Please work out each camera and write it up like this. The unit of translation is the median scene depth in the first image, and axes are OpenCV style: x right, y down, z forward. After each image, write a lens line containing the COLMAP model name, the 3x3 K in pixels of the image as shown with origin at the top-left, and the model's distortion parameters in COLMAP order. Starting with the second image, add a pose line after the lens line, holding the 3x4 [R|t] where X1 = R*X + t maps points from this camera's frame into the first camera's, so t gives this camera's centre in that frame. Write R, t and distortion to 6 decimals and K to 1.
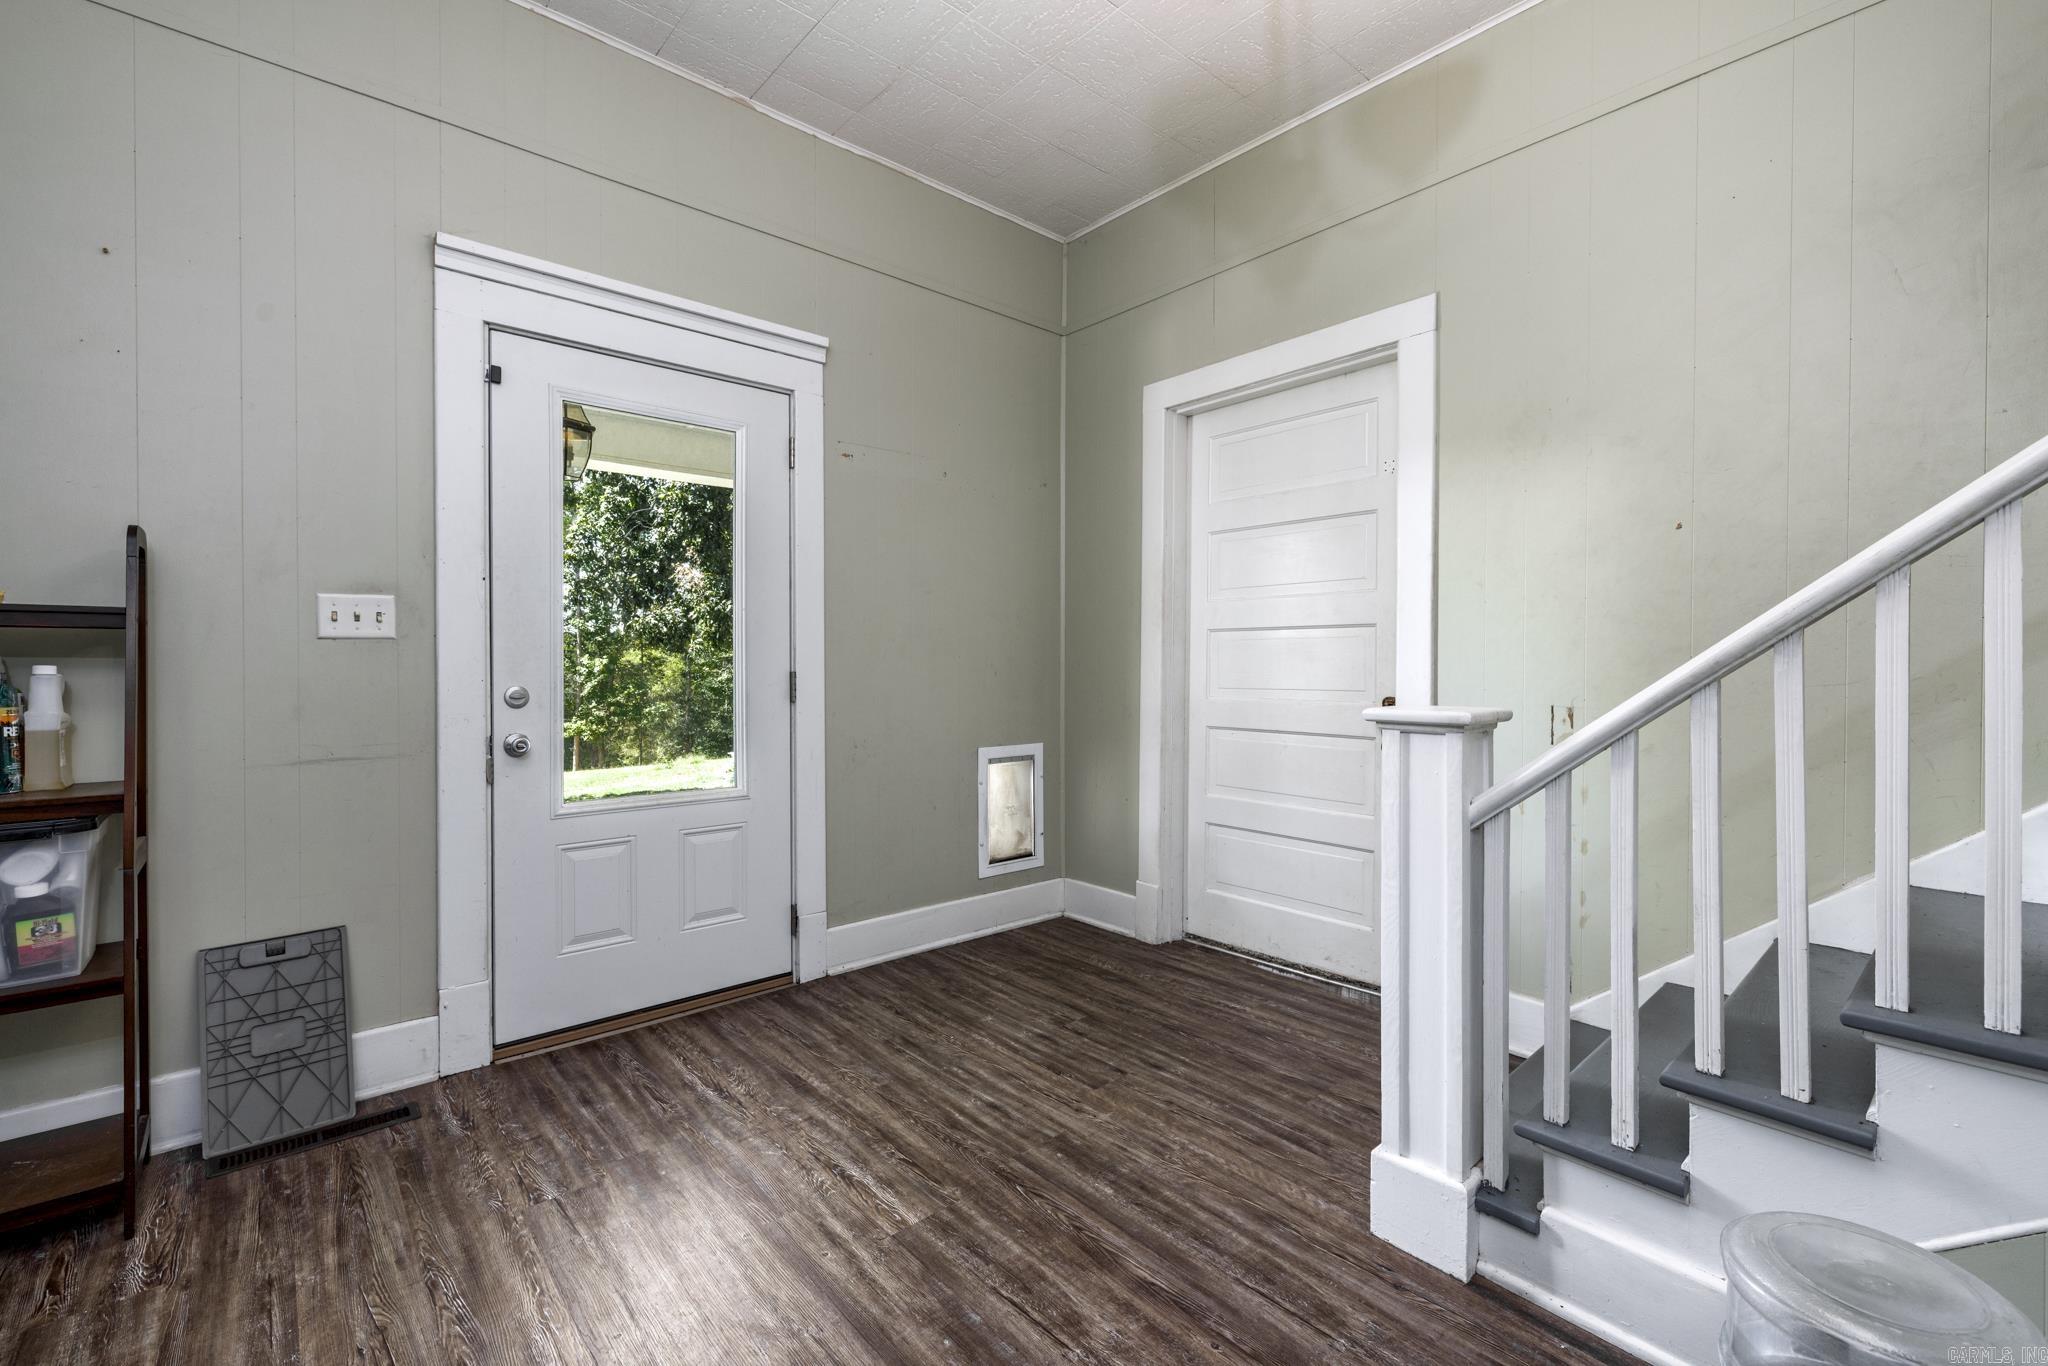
lens RADIAL K [[864.2, 0, 1004.7], [0, 864.2, 675.3], [0, 0, 1]] dist [-0.000818, 0.000022]
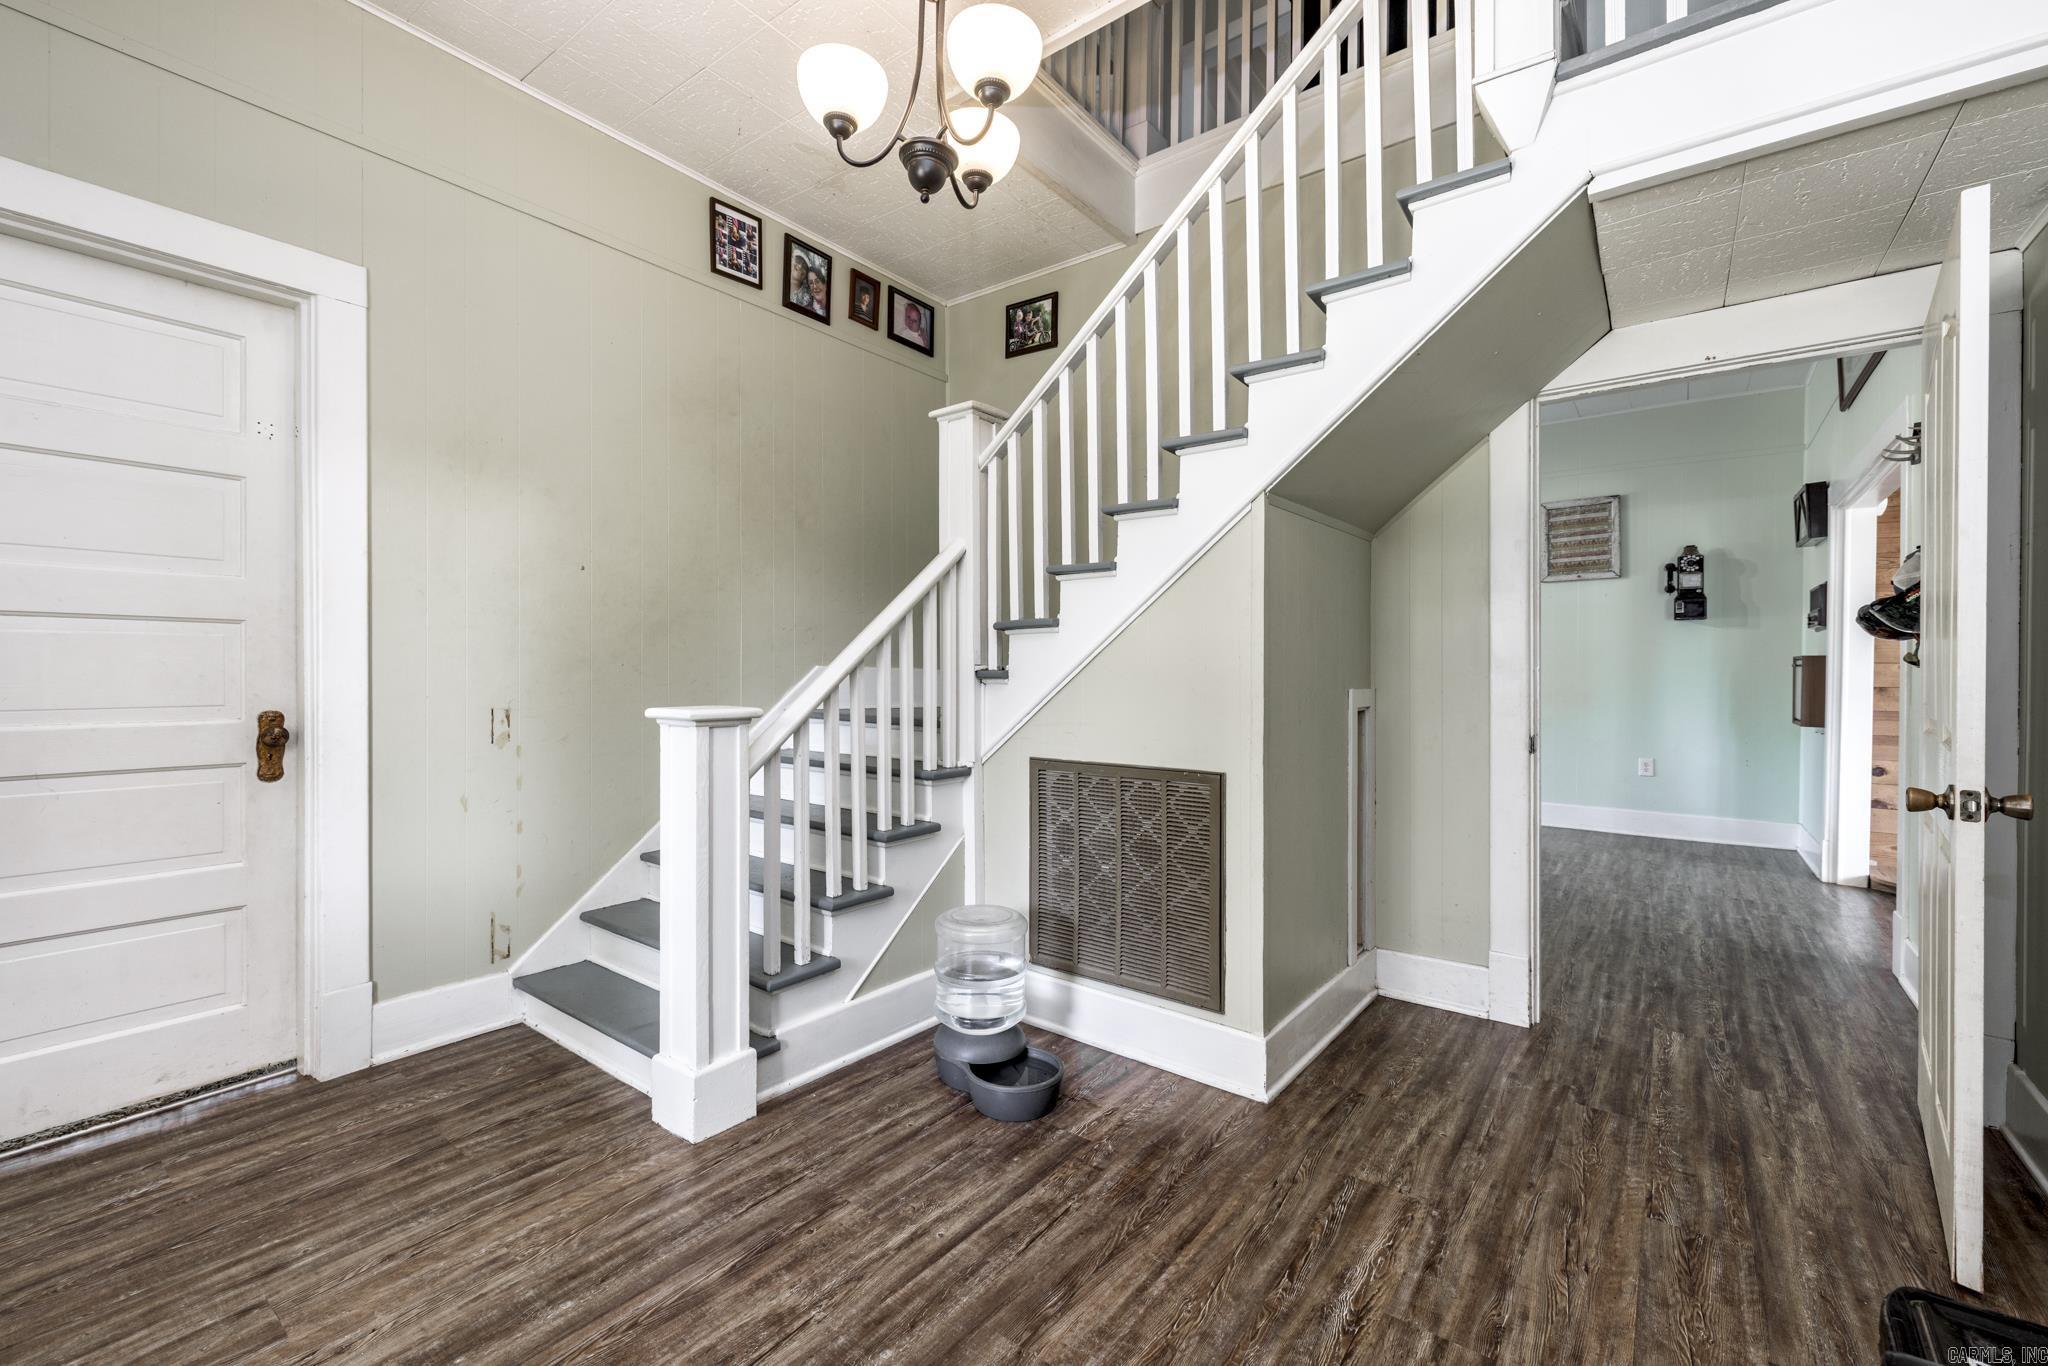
lens RADIAL K [[864.2, 0, 1004.5], [0, 864.2, 674.8], [0, 0, 1]] dist [-0.000818, 0.000022]
pose [[-0.197345, -0.006377, 0.980313, -0.705726], [0.006260, 0.999950, 0.007765, -0.015851], [-0.980314, 0.007669, -0.197295, 0.675176]]
